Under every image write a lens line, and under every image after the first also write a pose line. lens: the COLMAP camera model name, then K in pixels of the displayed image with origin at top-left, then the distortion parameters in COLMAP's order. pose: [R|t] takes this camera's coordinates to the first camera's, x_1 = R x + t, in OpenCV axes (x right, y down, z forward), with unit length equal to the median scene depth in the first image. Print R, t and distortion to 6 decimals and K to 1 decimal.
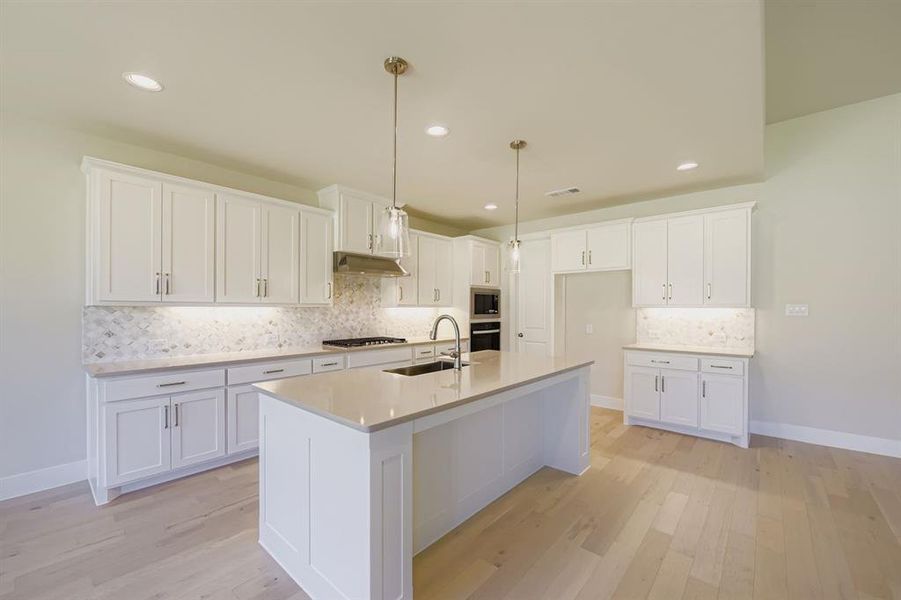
lens RADIAL K [[362.8, 0, 450.8], [0, 362.8, 309.7], [0, 0, 1]] dist [-0.008725, -0.000447]
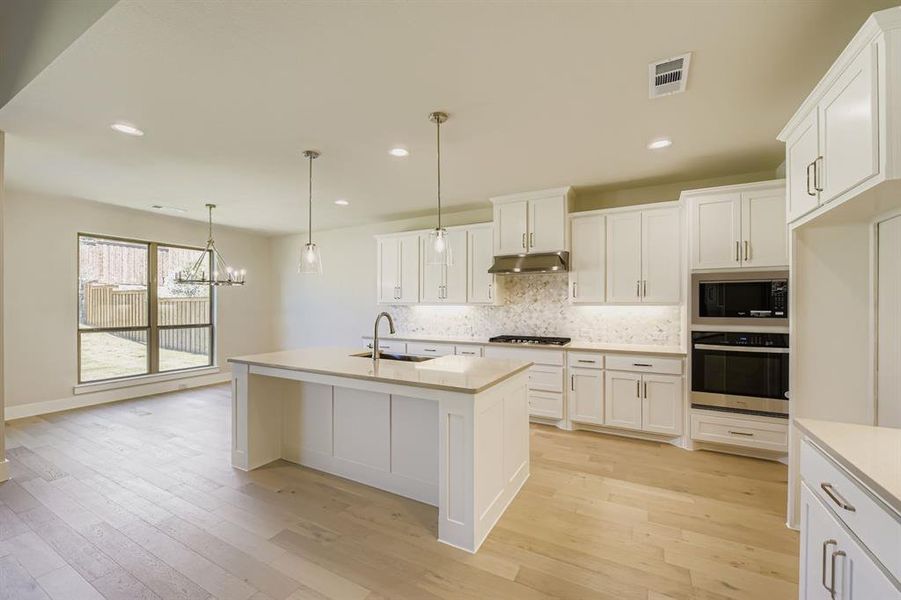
lens RADIAL K [[362.8, 0, 449.7], [0, 362.8, 302.2], [0, 0, 1]] dist [-0.008725, -0.000447]
pose [[0.216539, -0.012608, -0.976192, 0.687697], [-0.006412, 0.999877, -0.014336, -0.000417], [0.976253, 0.009364, 0.216432, 0.560753]]
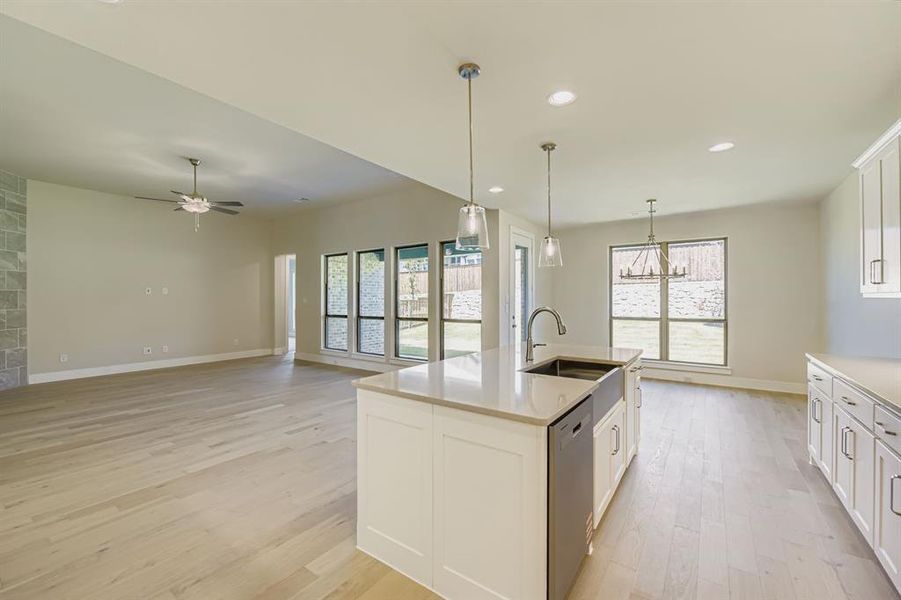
lens RADIAL K [[362.8, 0, 448.3], [0, 362.8, 298.5], [0, 0, 1]] dist [-0.008725, -0.000447]
pose [[-0.994360, -0.001524, -0.106042, 0.211179], [-0.001602, 0.999999, 0.000653, -0.003011], [0.106041, 0.000819, -0.994361, 1.117766]]
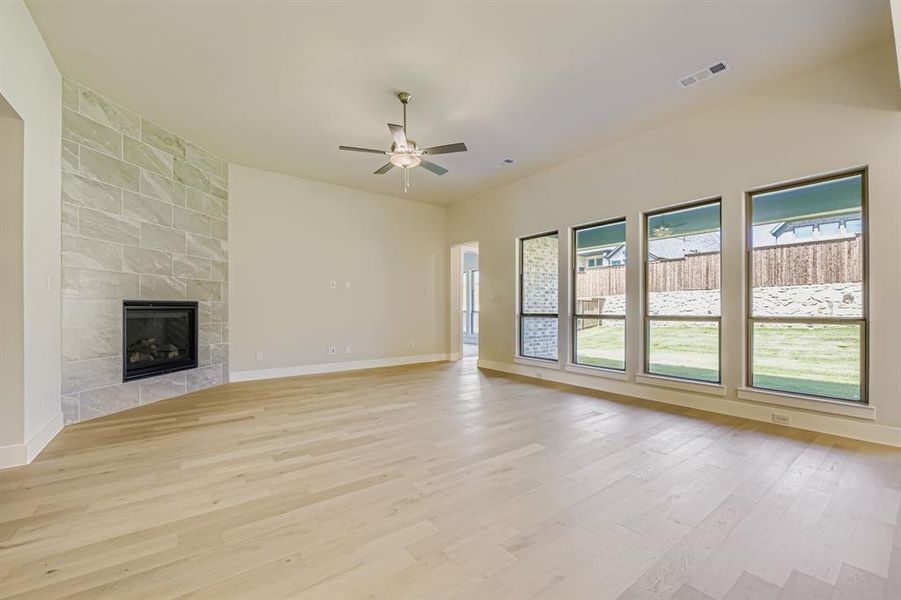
lens RADIAL K [[362.8, 0, 452.3], [0, 362.8, 306.7], [0, 0, 1]] dist [-0.008725, -0.000447]
pose [[-0.978370, -0.001915, 0.206852, 0.591009], [-0.001629, 0.999997, 0.001553, 0.050714], [-0.206854, 0.001183, -0.978371, 0.713684]]
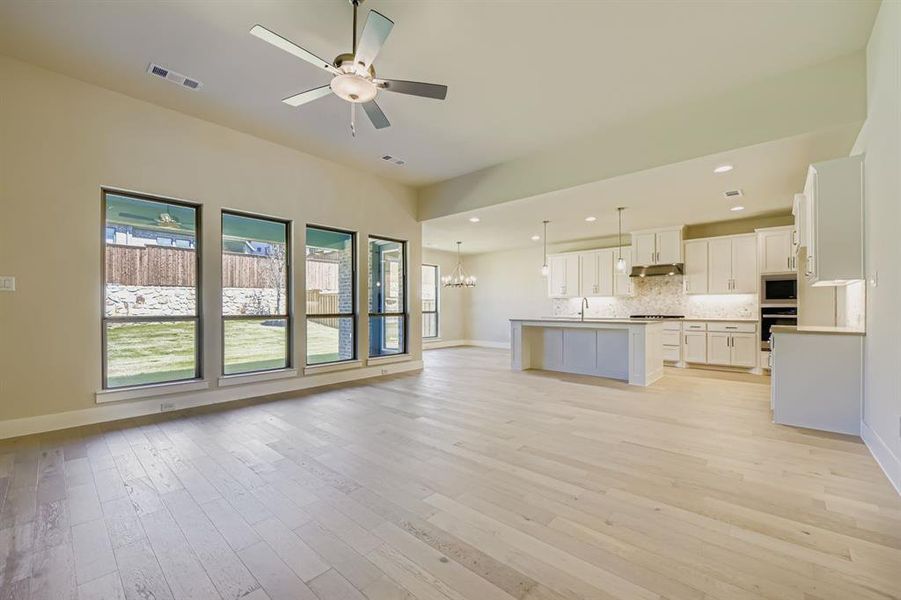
lens RADIAL K [[362.8, 0, 449.0], [0, 362.8, 307.1], [0, 0, 1]] dist [-0.008725, -0.000447]
pose [[-0.020945, -0.004609, -0.999770, 1.420813], [-0.004602, 0.999979, -0.004514, 0.054561], [0.999770, 0.004506, -0.020966, 0.085954]]
